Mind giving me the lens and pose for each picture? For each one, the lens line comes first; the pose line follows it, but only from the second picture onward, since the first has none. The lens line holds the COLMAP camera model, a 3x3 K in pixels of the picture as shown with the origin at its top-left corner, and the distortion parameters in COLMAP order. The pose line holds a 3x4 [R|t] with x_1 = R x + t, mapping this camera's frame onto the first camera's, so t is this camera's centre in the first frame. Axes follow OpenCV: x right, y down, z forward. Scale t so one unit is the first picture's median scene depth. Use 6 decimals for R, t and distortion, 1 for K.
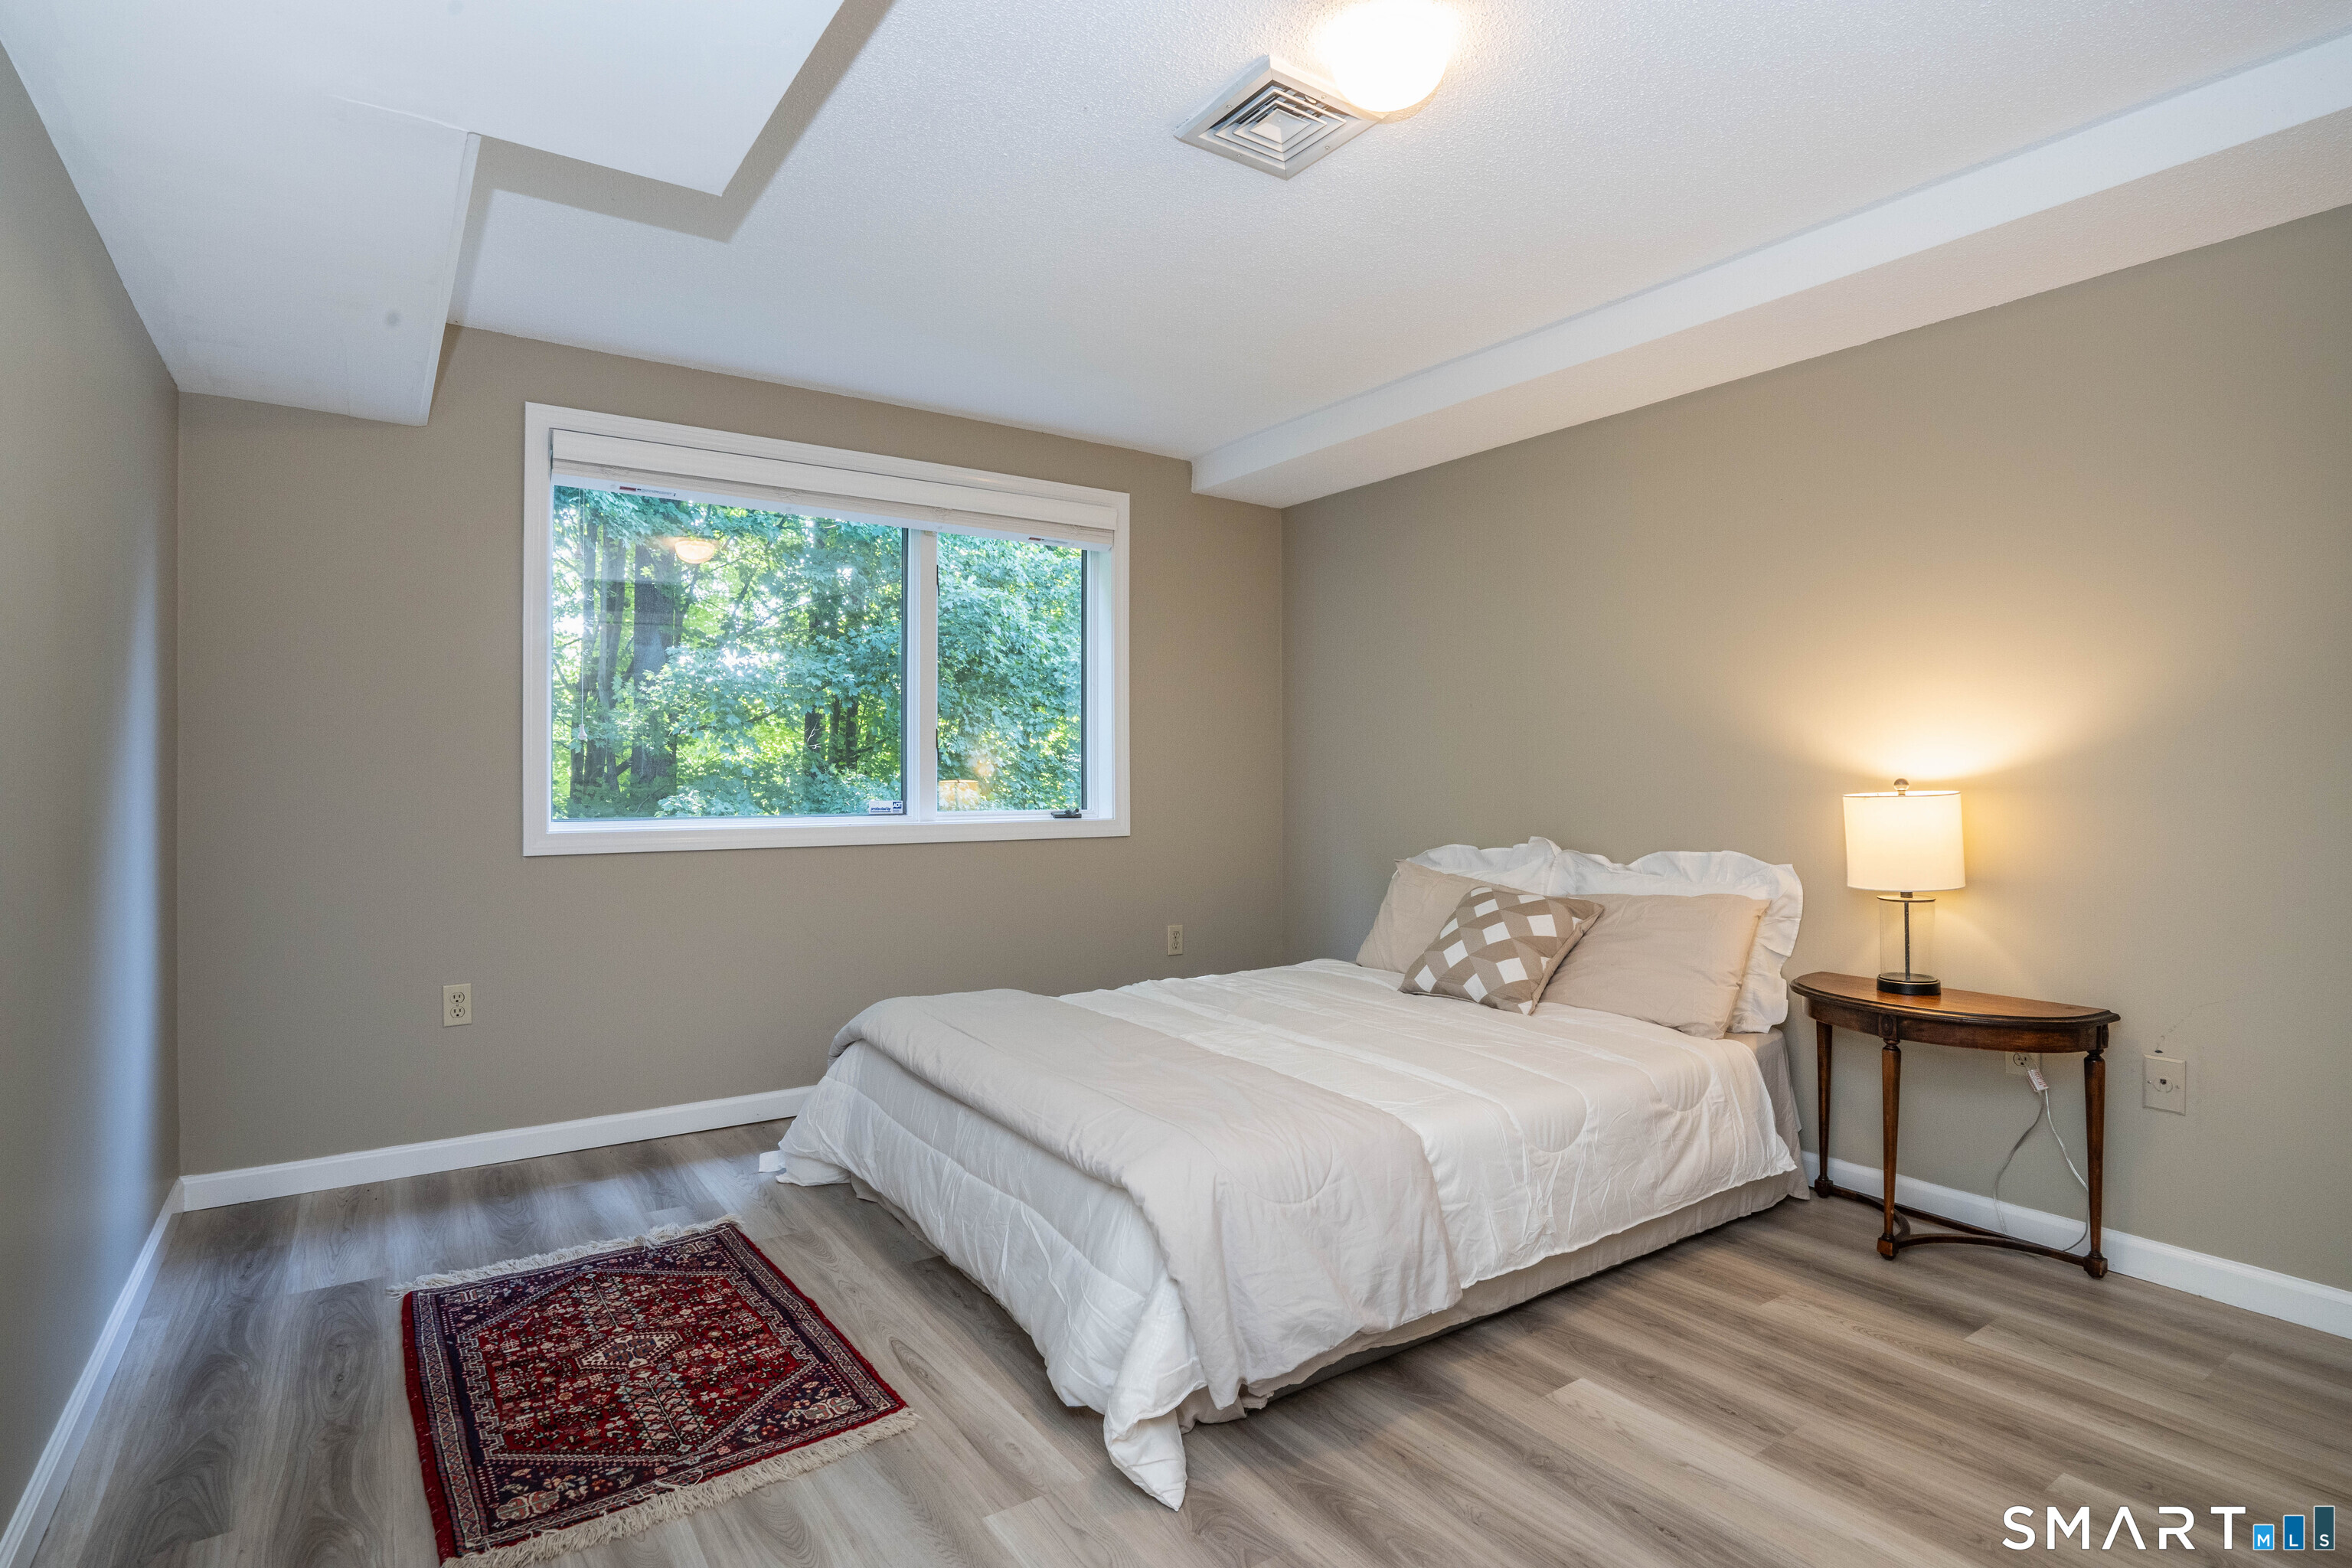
lens RADIAL K [[1149.7, 0, 1163.8], [0, 1149.7, 773.9], [0, 0, 1]] dist [-0.015581, -0.000398]
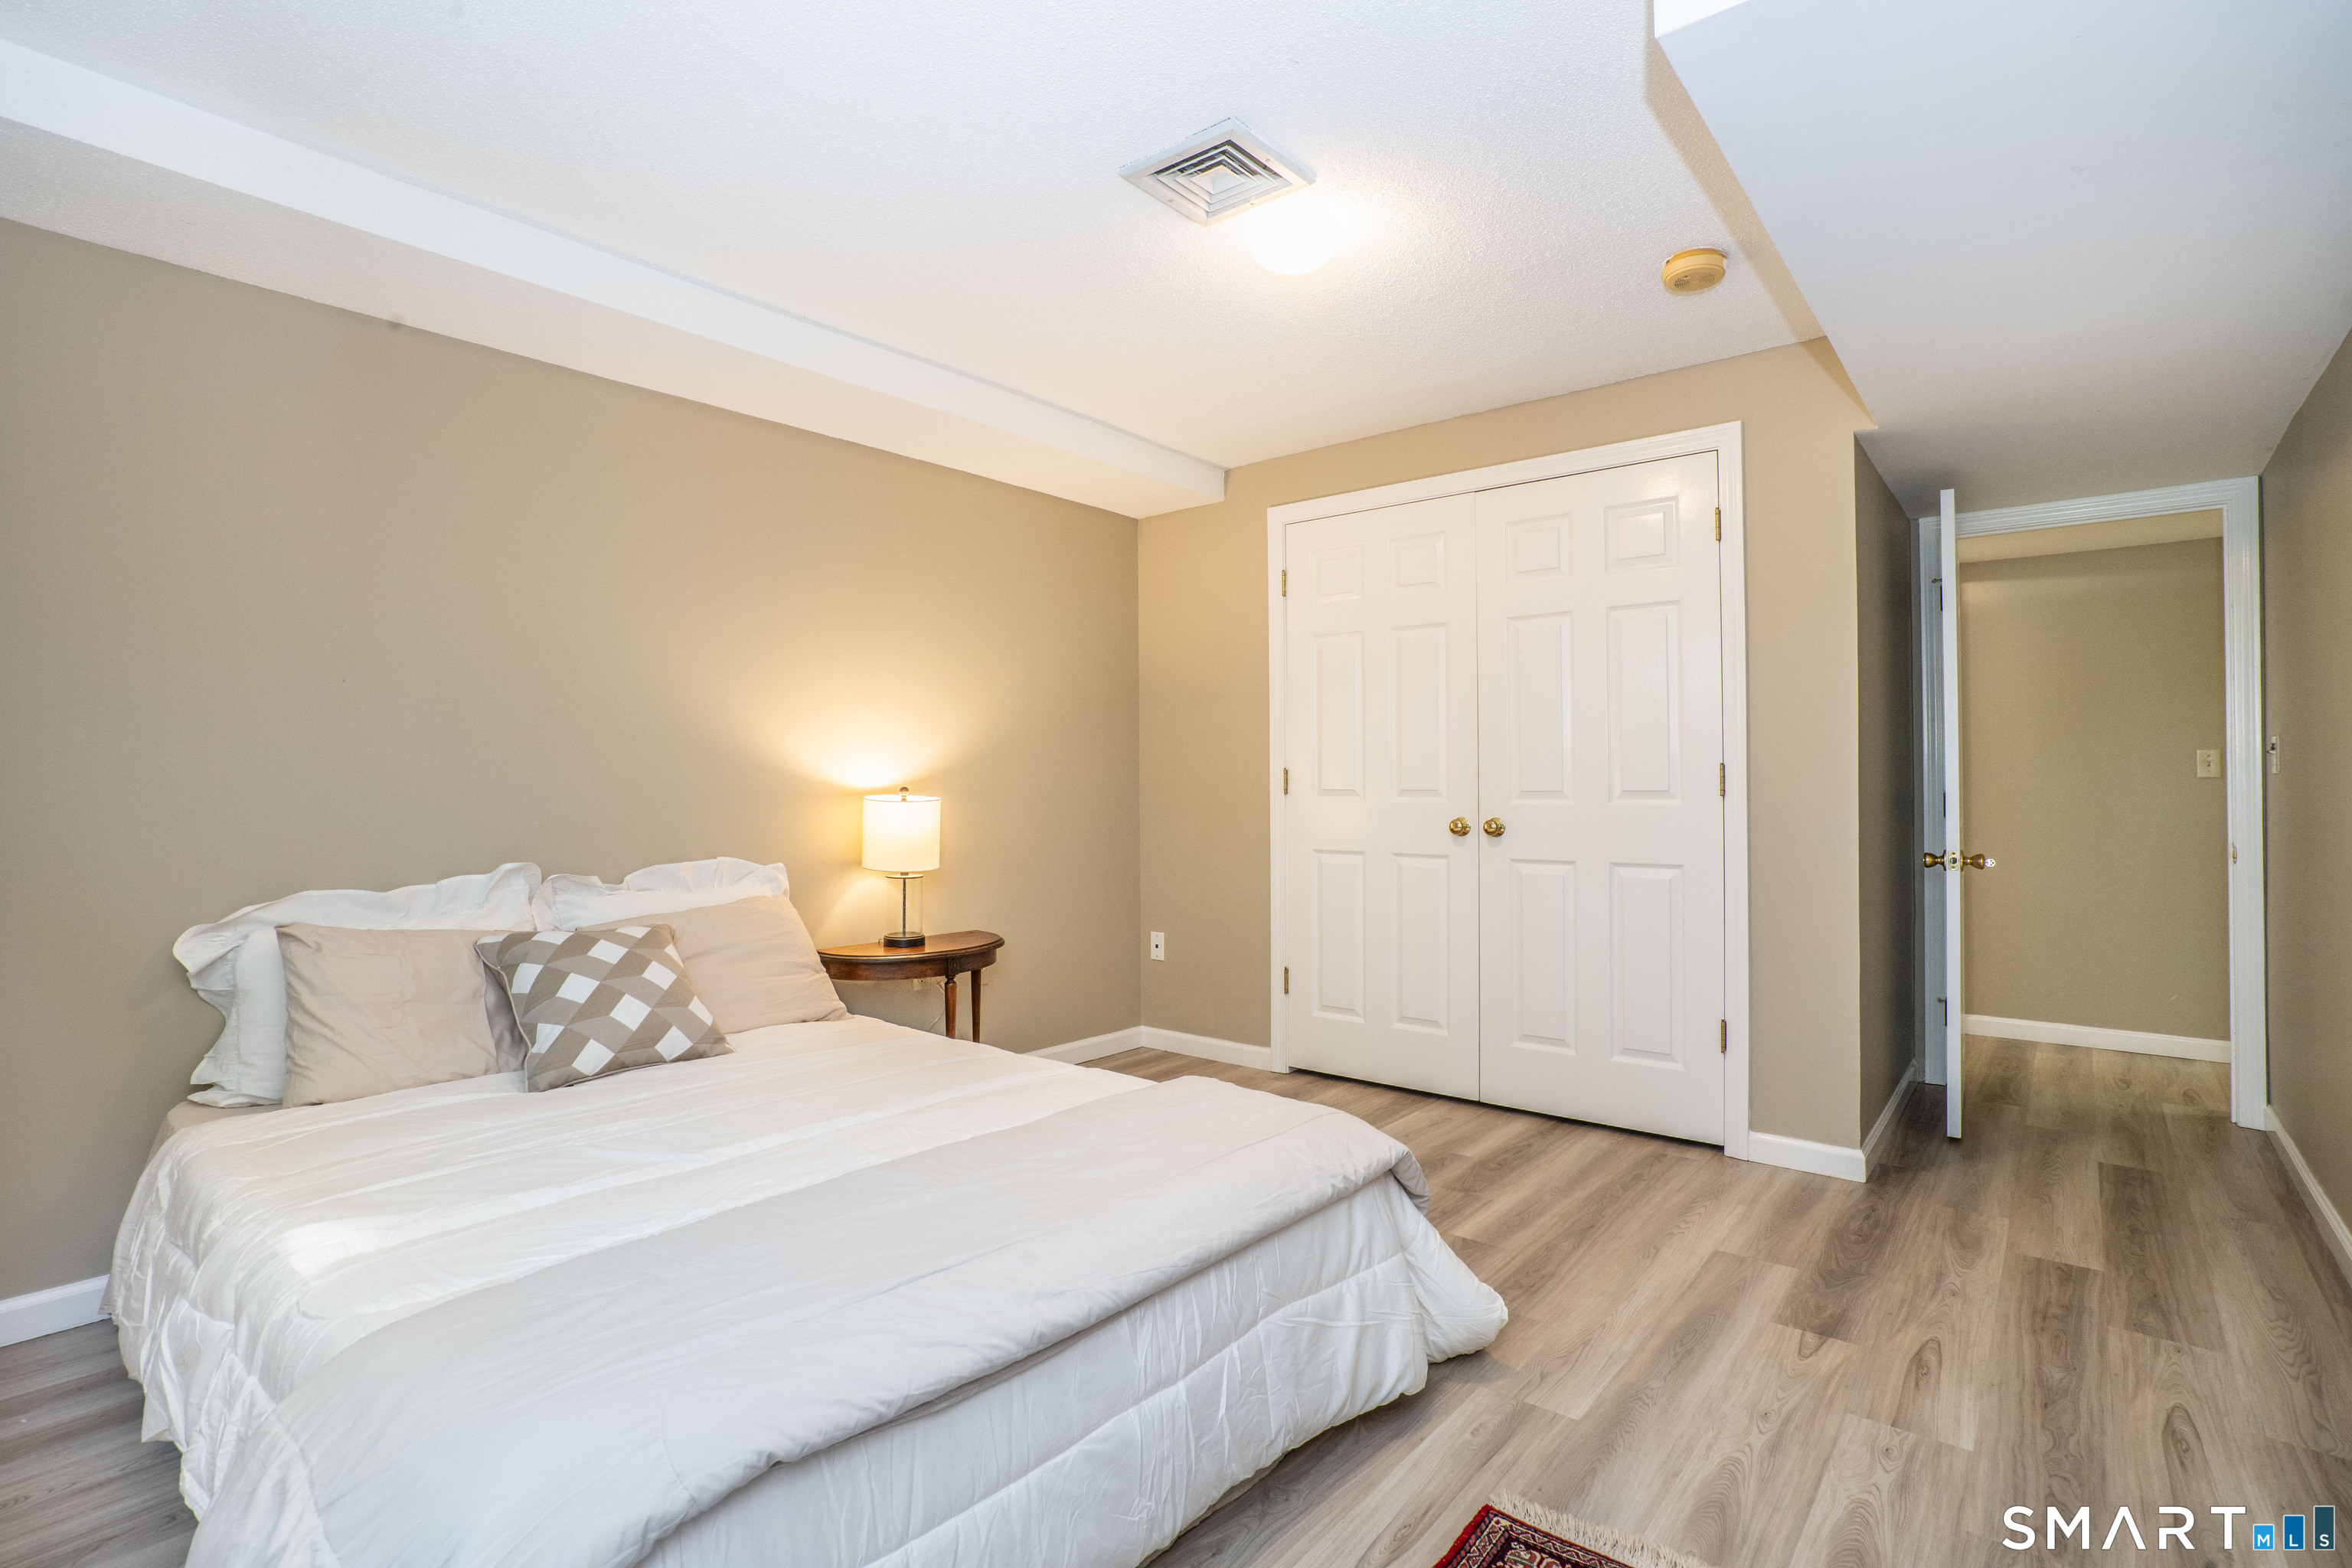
lens RADIAL K [[1141.6, 0, 1163.8], [0, 1141.6, 785.7], [0, 0, 1]] dist [-0.028847, 0.005834]
pose [[-0.274549, 0.004546, 0.961562, -0.662375], [-0.001536, 0.999985, -0.005166, 0.009535], [-0.961572, -0.002895, -0.274538, 0.994362]]
